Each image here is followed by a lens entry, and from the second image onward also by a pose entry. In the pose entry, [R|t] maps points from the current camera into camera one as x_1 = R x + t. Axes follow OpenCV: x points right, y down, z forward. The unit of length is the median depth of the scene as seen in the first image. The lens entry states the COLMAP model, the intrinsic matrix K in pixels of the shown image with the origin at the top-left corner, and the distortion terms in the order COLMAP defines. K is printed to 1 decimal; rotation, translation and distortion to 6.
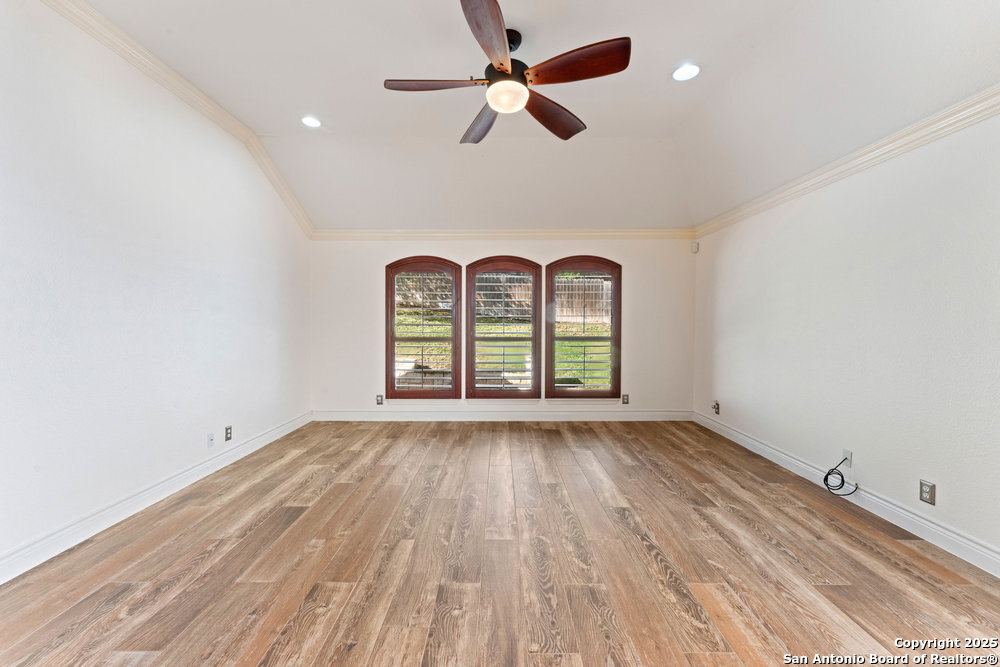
lens RADIAL K [[403.2, 0, 501.3], [0, 403.2, 331.9], [0, 0, 1]] dist [0.000832, 0.000279]
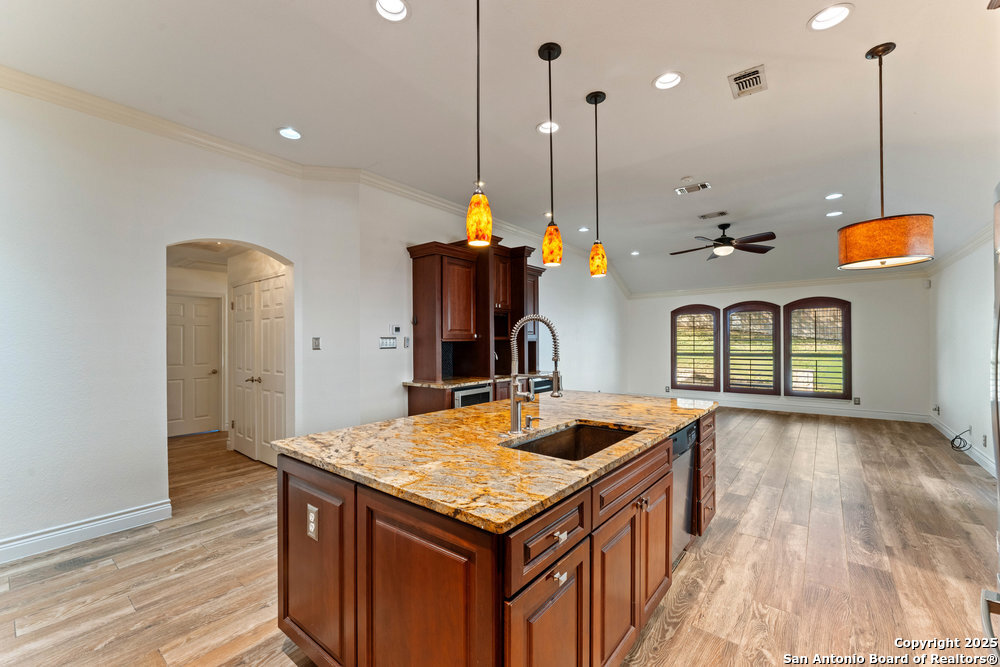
lens RADIAL K [[407.7, 0, 500.3], [0, 407.7, 339.9], [0, 0, 1]] dist [0.001449, 0.000189]
pose [[0.776745, -0.008932, -0.629751, 0.344647], [-0.007878, 0.999683, -0.023896, 0.007389], [0.629765, 0.023522, 0.776429, -1.147310]]
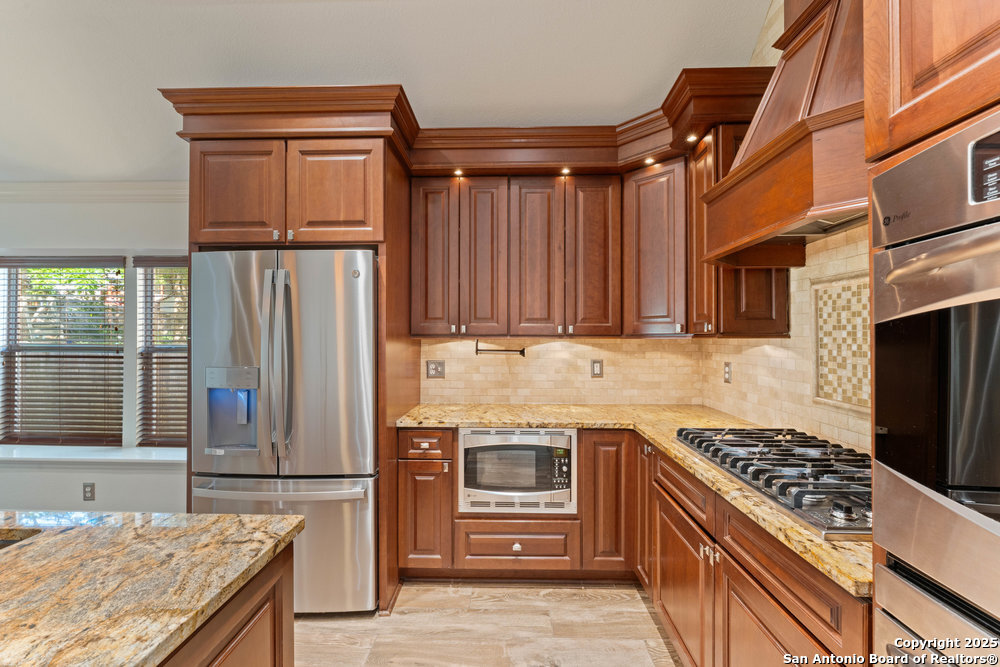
lens RADIAL K [[429.4, 0, 499.9], [0, 429.4, 335.9], [0, 0, 1]] dist [-0.001137, -0.000057]
pose [[0.034918, -0.000339, 0.999390, -0.115413], [0.024341, 0.999704, -0.000512, 0.002038], [-0.999094, 0.024344, 0.034916, -1.082088]]
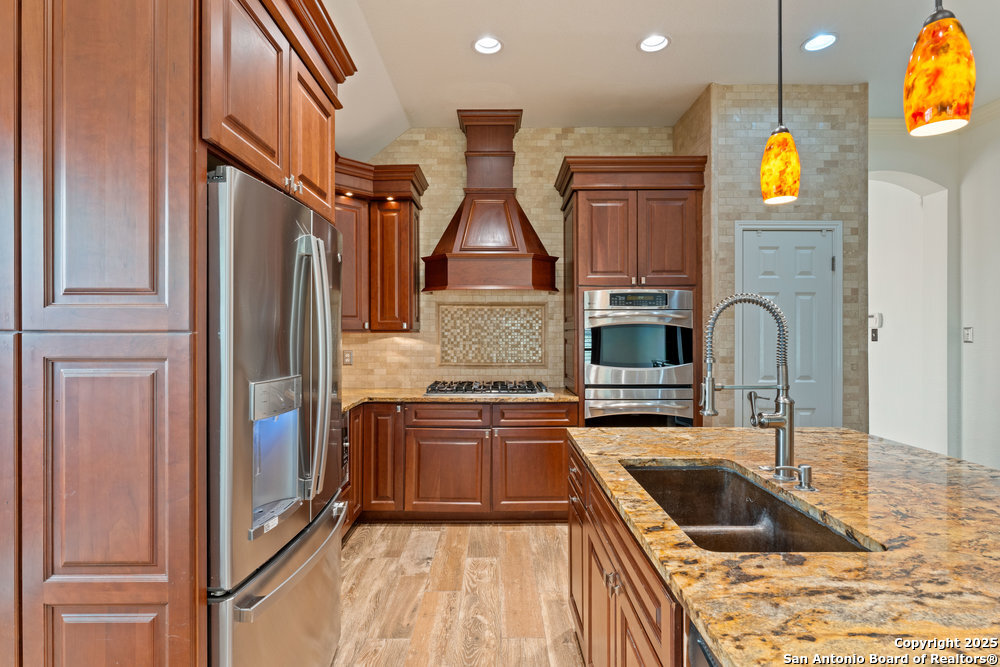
lens RADIAL K [[501.3, 0, 498.5], [0, 501.3, 330.9], [0, 0, 1]] dist [-0.000301, 0.000247]
pose [[-0.999989, -0.004671, 0.000884, 0.260709], [-0.004652, 0.999790, 0.019937, -0.014152], [-0.000977, 0.019932, -0.999801, -0.296451]]
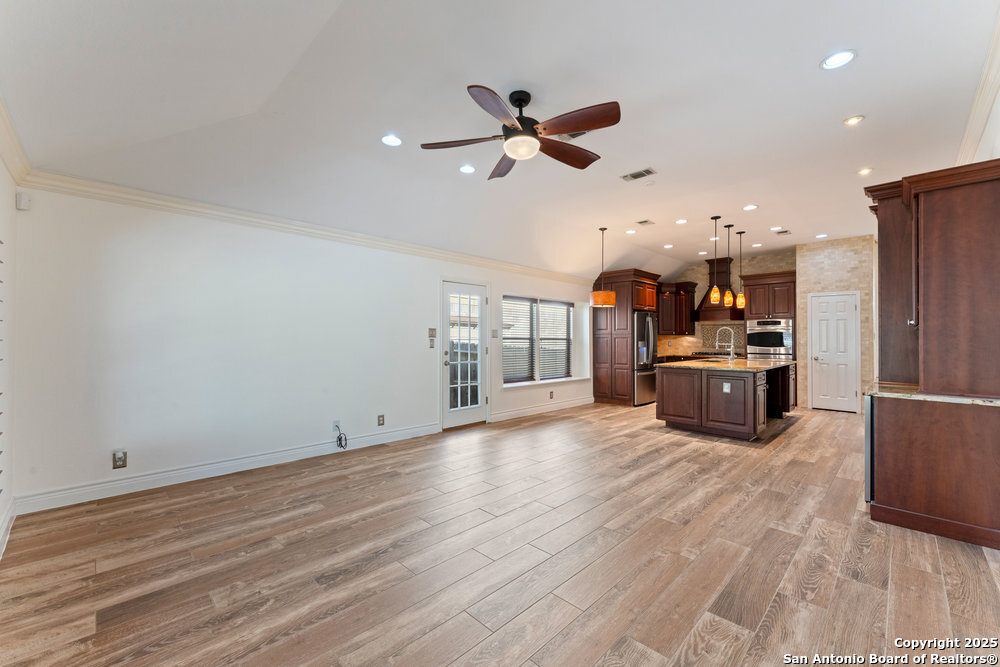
lens RADIAL K [[407.6, 0, 505.2], [0, 407.6, 332.7], [0, 0, 1]] dist [0.002336, 0.000327]
pose [[-0.710381, 0.001133, 0.703816, -0.544520], [0.009307, 0.999926, 0.007784, -0.035332], [-0.703756, 0.012080, -0.710339, 1.307256]]
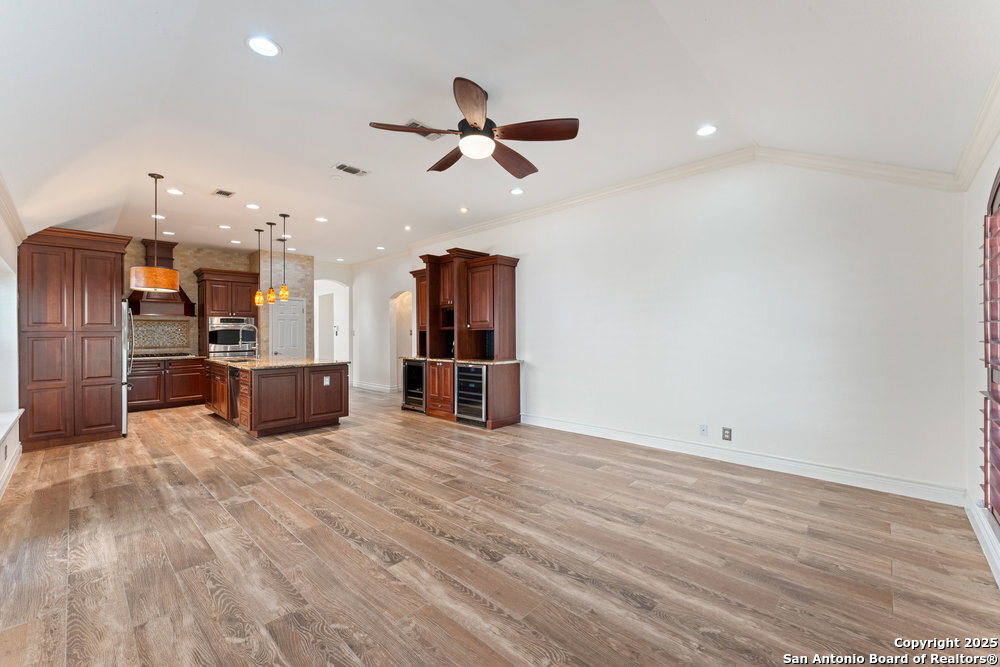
lens RADIAL K [[403.2, 0, 501.3], [0, 403.2, 331.9], [0, 0, 1]] dist [0.000832, 0.000279]
pose [[-0.690481, -0.003256, -0.723343, 0.565840], [-0.013428, 0.999875, 0.008316, -0.034390], [0.723226, 0.015455, -0.690438, 1.298261]]
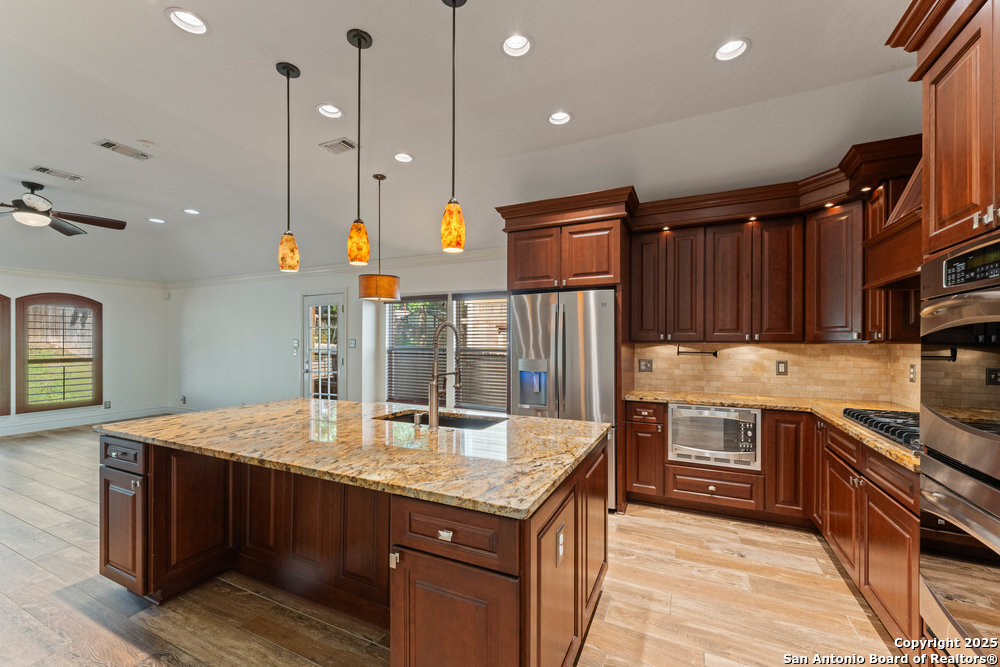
lens RADIAL K [[402.3, 0, 501.1], [0, 402.3, 343.7], [0, 0, 1]] dist [-0.002209, 0.000057]
pose [[0.436306, -0.005171, 0.899783, -0.444635], [0.021666, 0.999754, -0.004760, 0.000480], [-0.899537, 0.021571, 0.436311, -1.053932]]
